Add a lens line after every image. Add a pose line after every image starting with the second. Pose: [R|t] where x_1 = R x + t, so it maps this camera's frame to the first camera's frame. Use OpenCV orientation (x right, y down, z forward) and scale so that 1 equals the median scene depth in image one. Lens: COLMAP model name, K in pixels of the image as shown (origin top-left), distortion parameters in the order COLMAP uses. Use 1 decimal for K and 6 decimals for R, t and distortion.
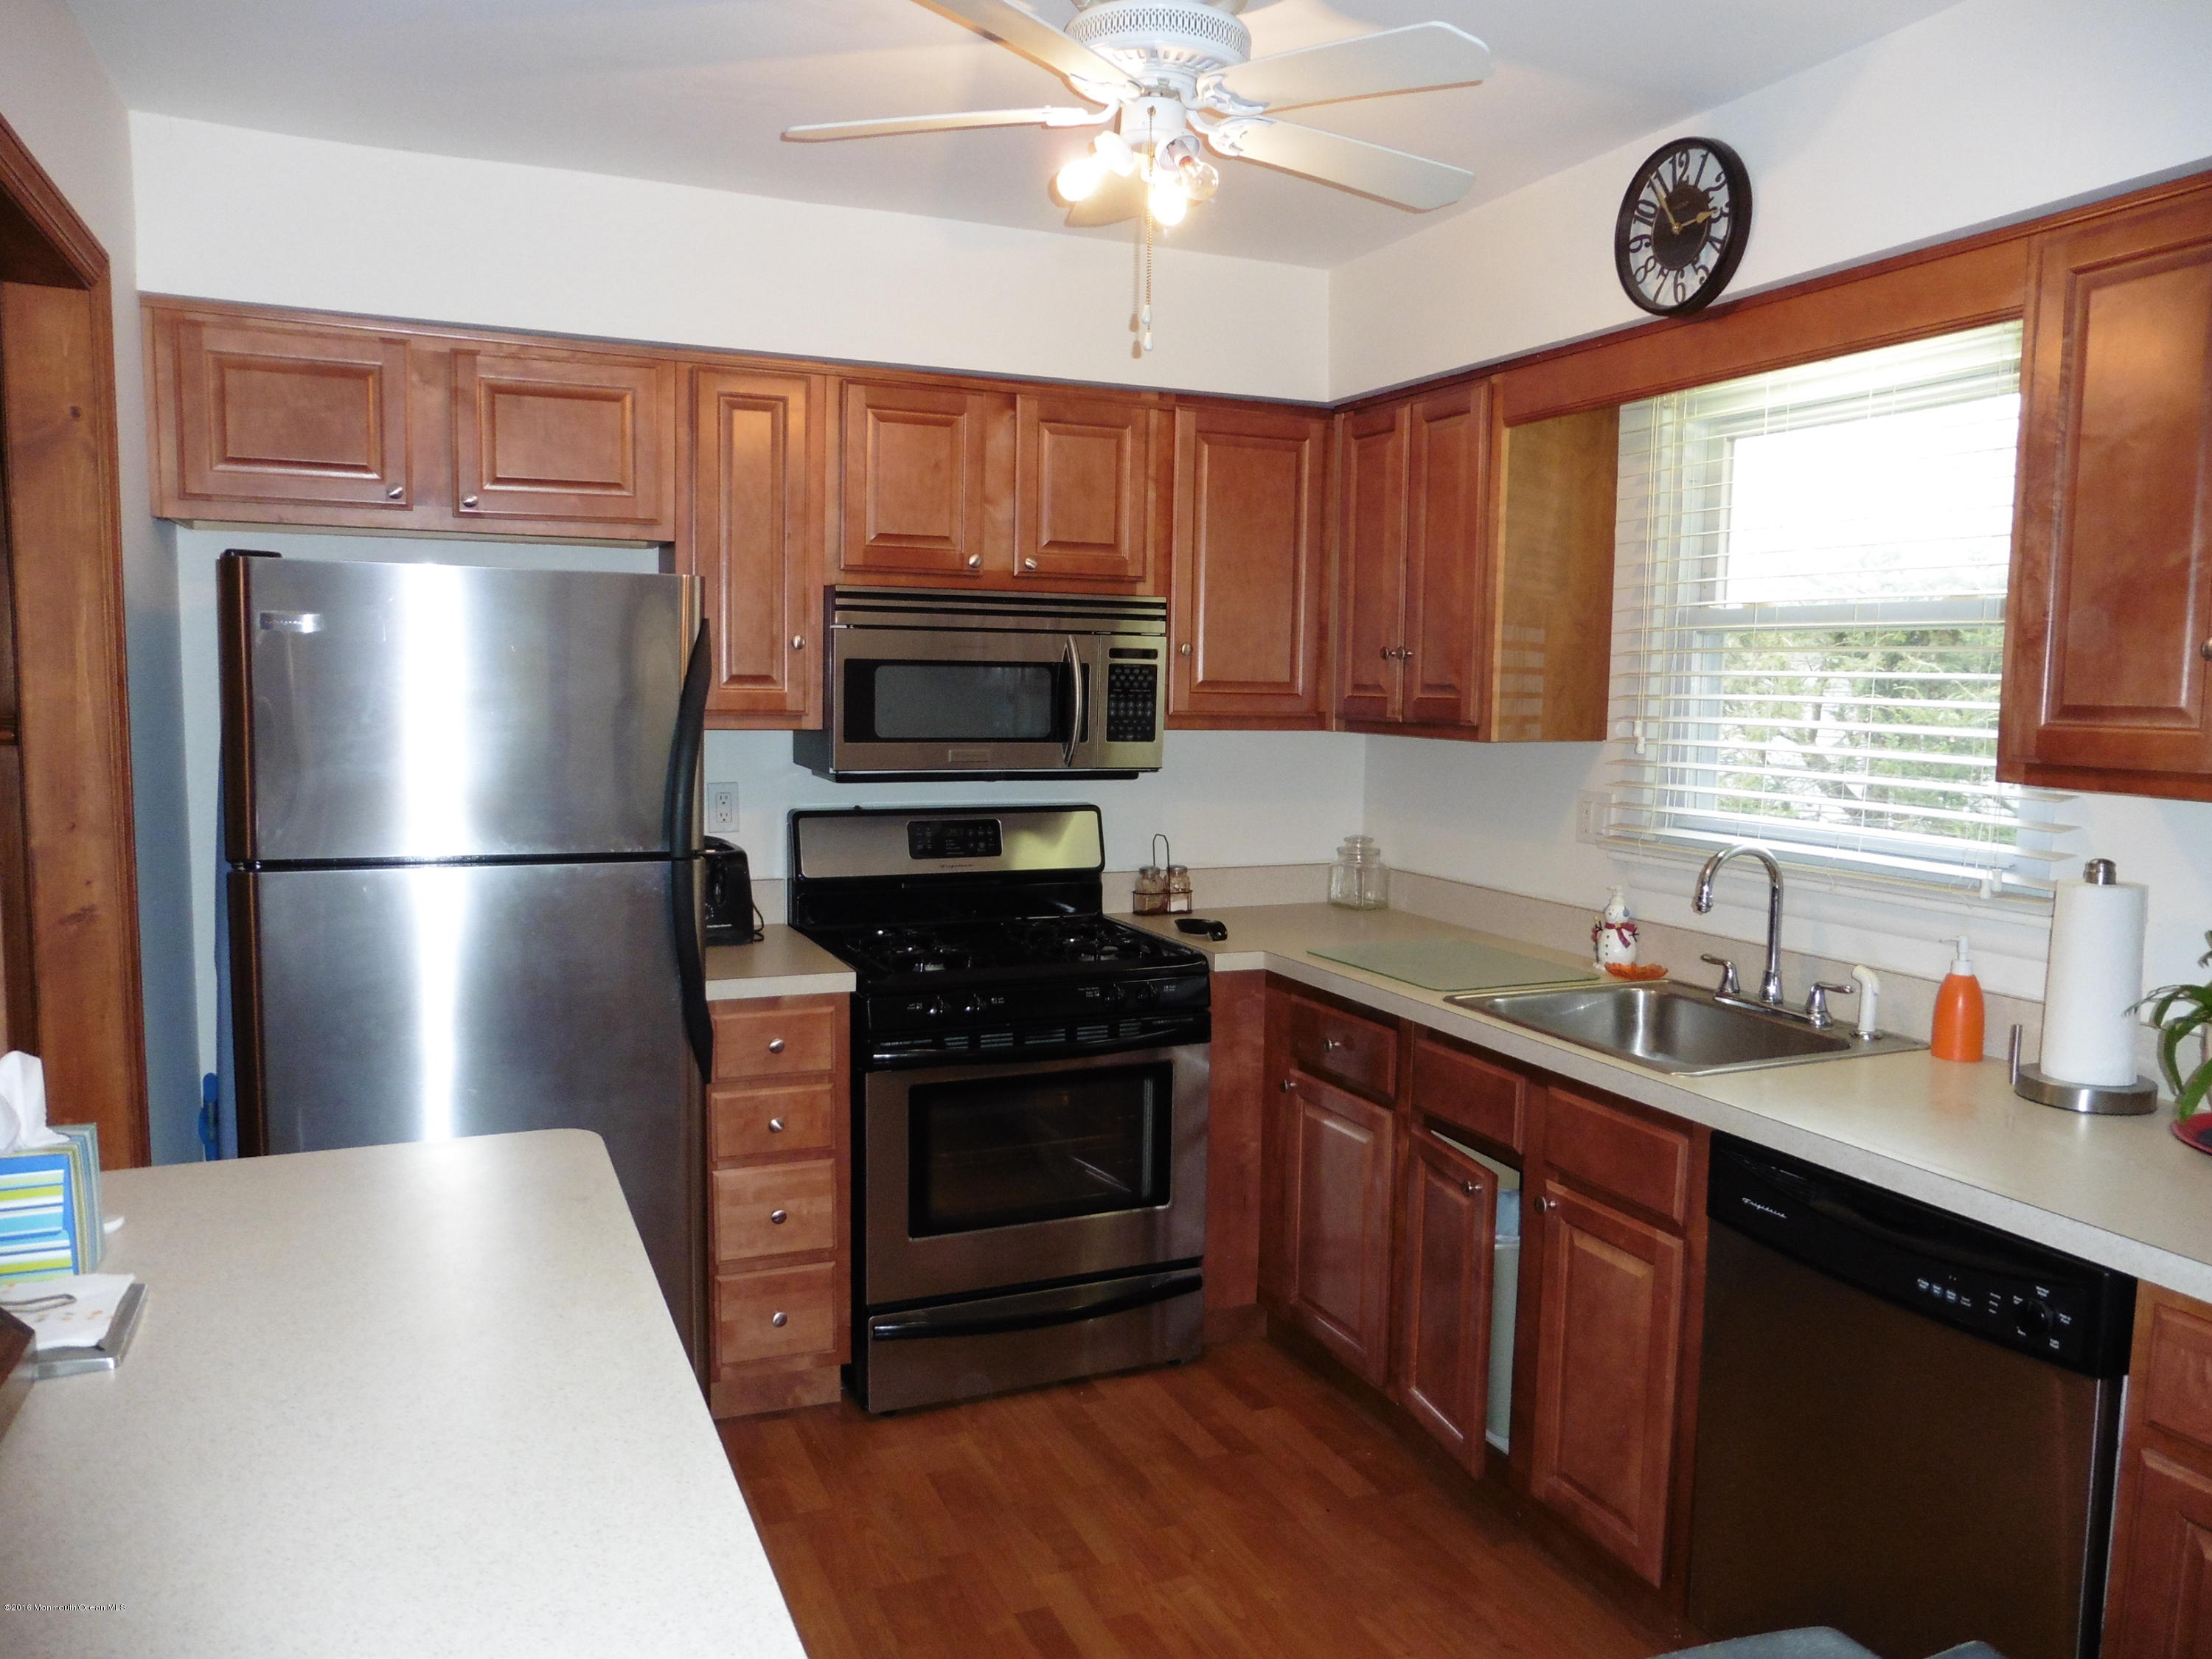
lens RADIAL K [[1589.9, 0, 1103.0], [0, 1589.9, 829.5], [0, 0, 1]] dist [-0.074538, 0.046261]
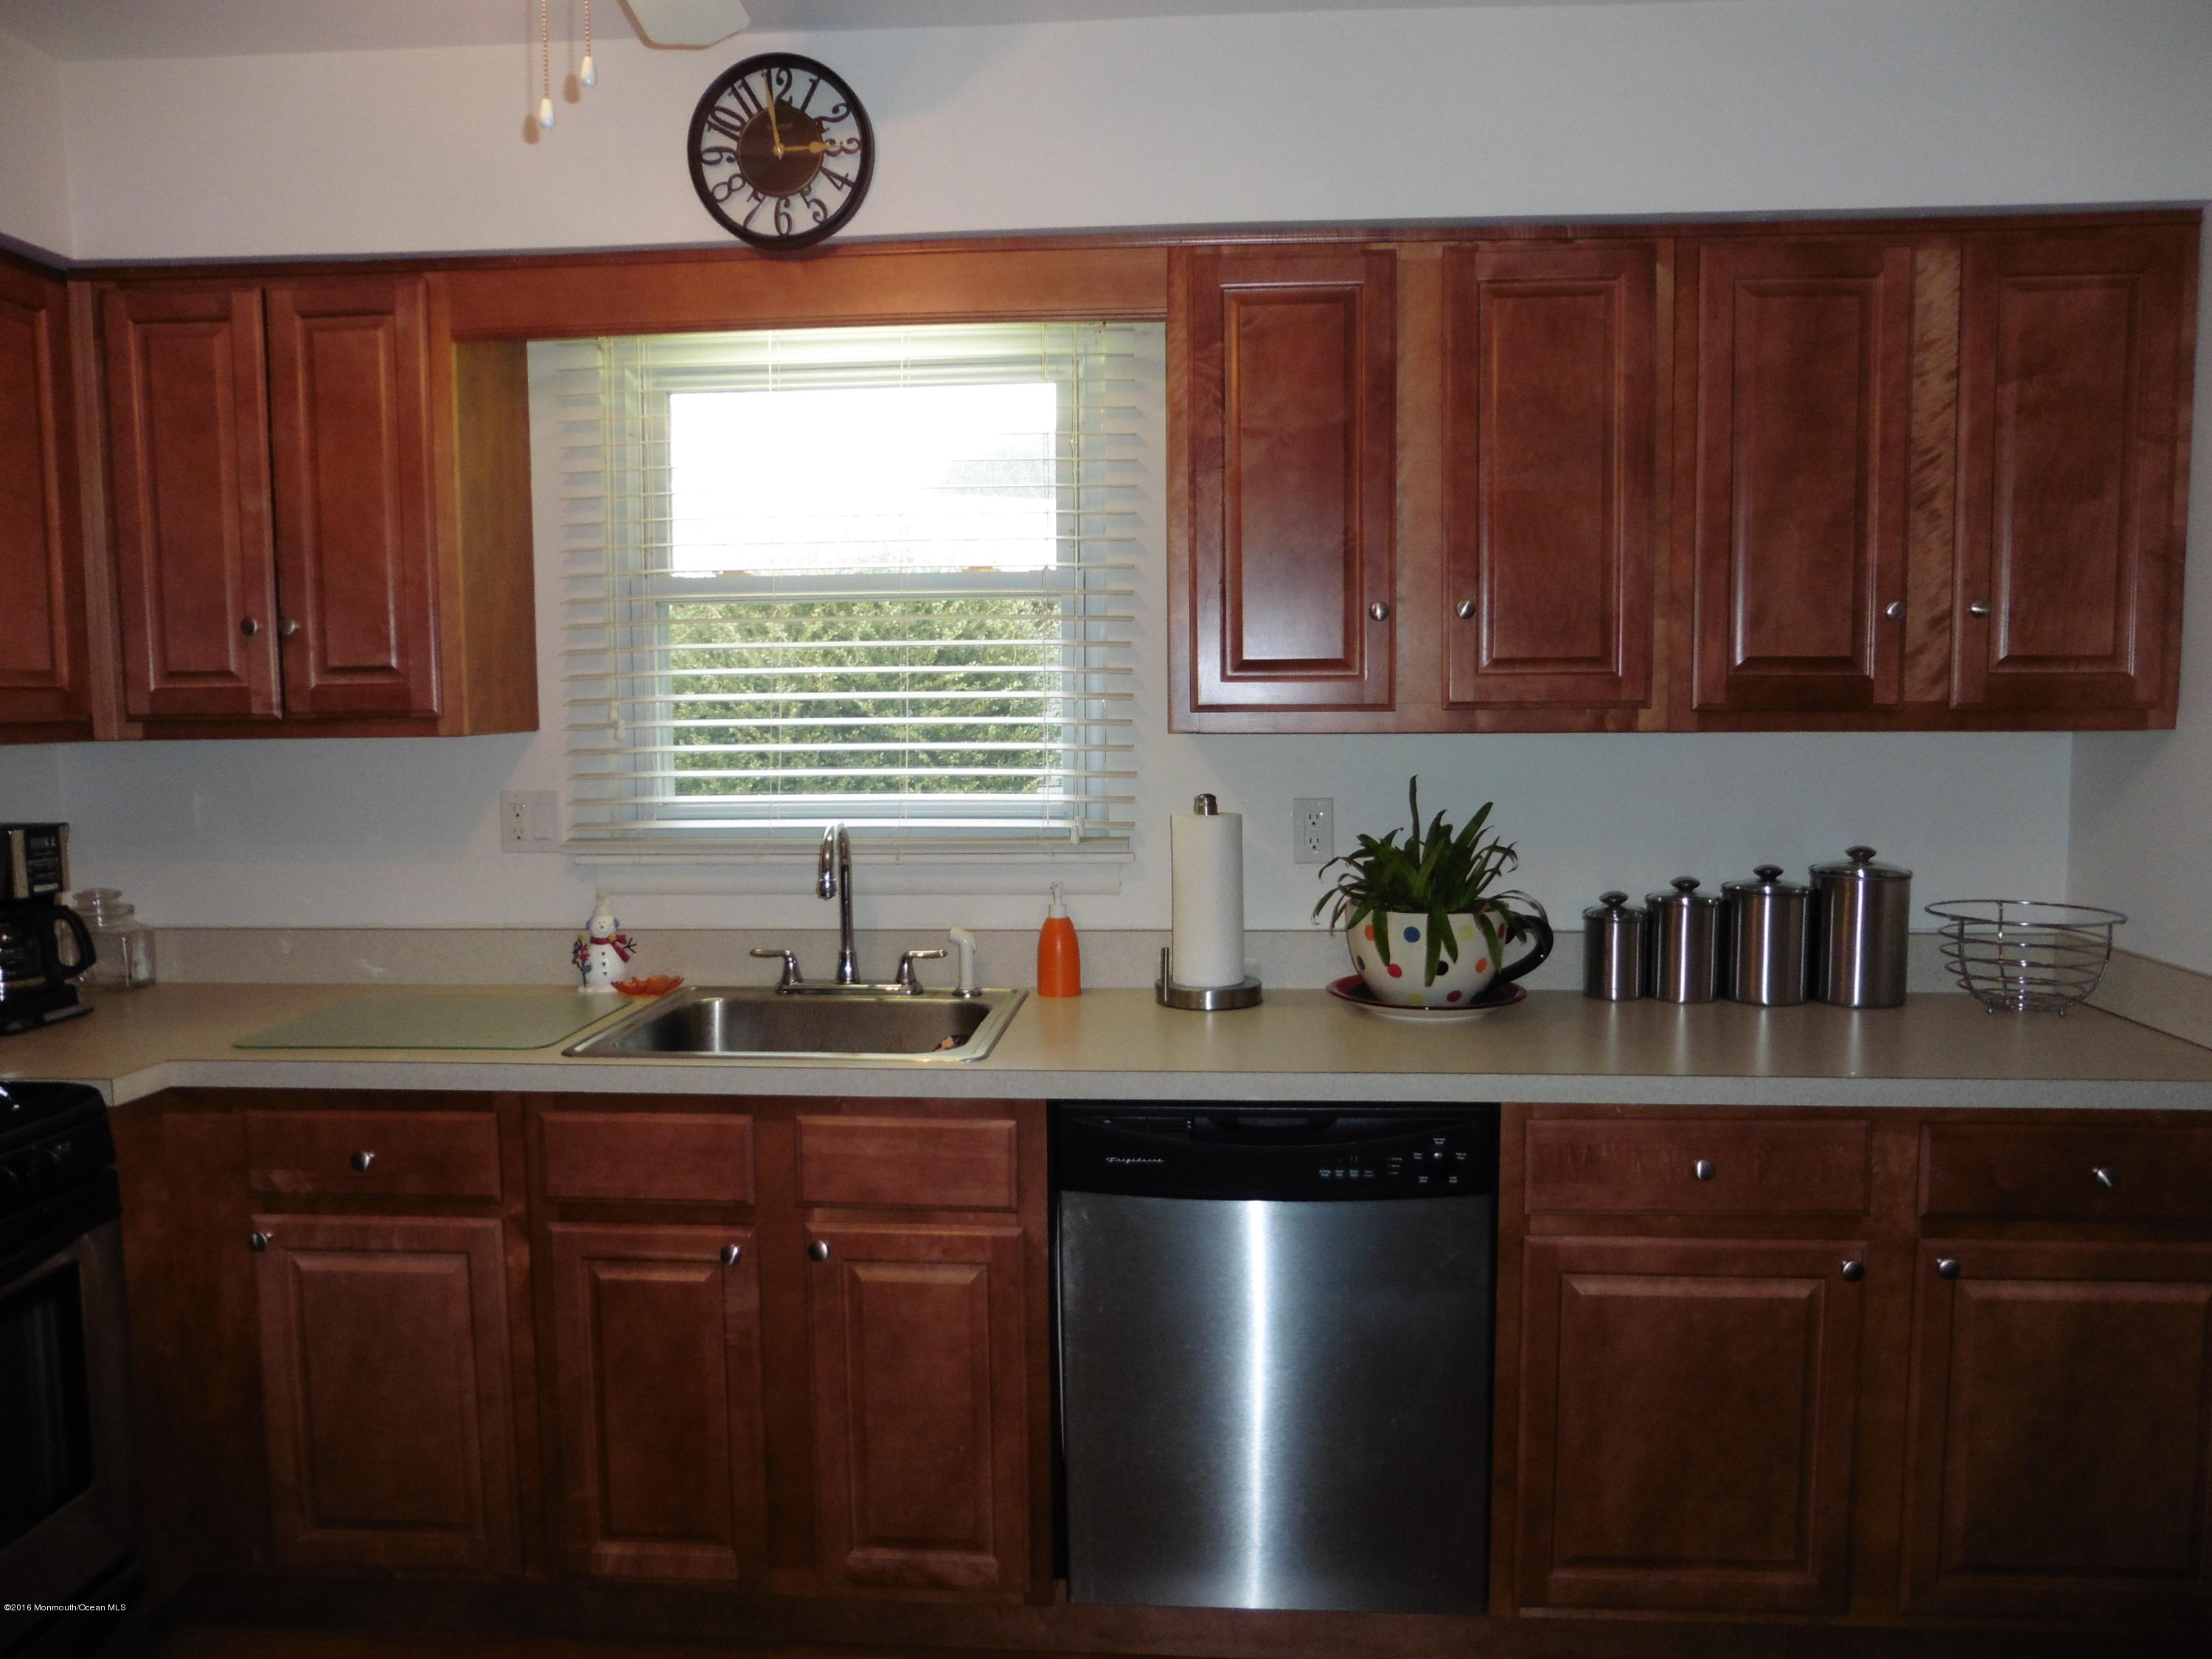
lens RADIAL K [[1641.2, 0, 1106.5], [0, 1641.2, 815.1], [0, 0, 1]] dist [-0.038938, 0.007728]
pose [[0.473713, -0.085210, 0.876547, -0.340615], [0.102552, 0.993874, 0.041193, -0.017042], [-0.874688, 0.070378, 0.479549, 0.340918]]
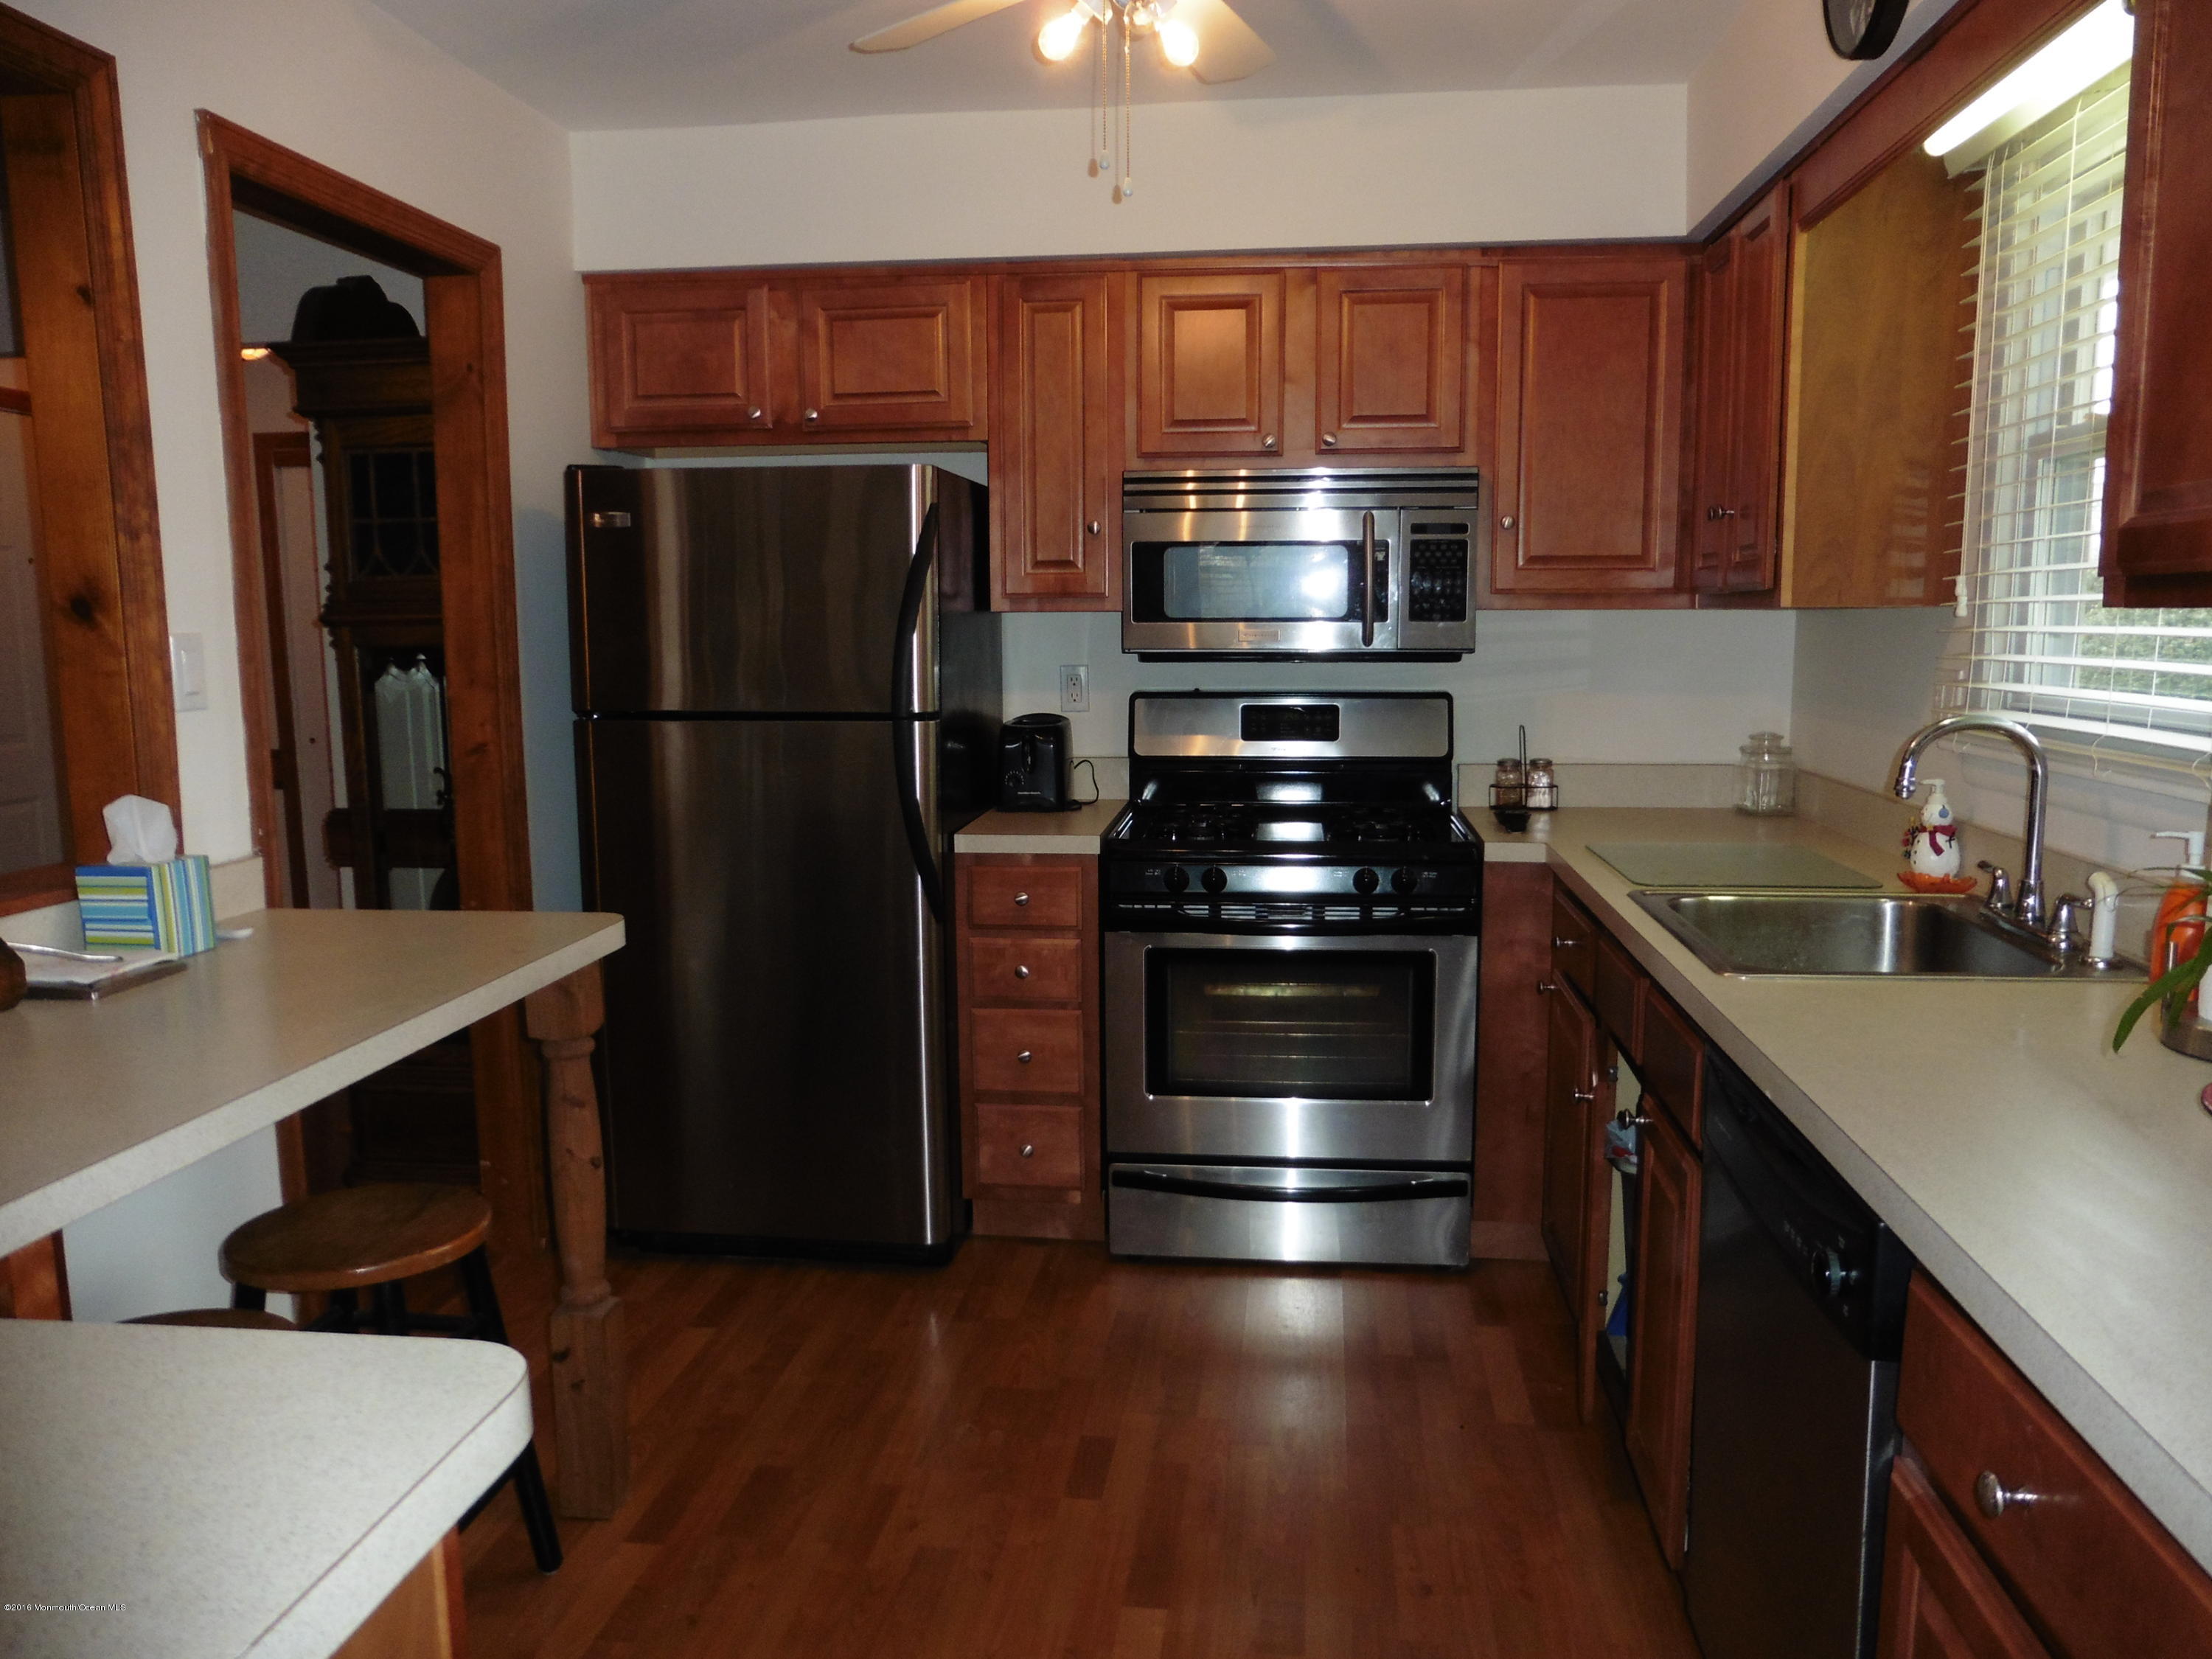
lens RADIAL K [[1589.9, 0, 1103.0], [0, 1589.9, 829.5], [0, 0, 1]] dist [-0.074538, 0.046261]
pose [[0.863343, 0.045918, -0.502525, 0.379057], [-0.027444, 0.998650, 0.044103, 0.039104], [0.503871, -0.024285, 0.863437, 0.083522]]
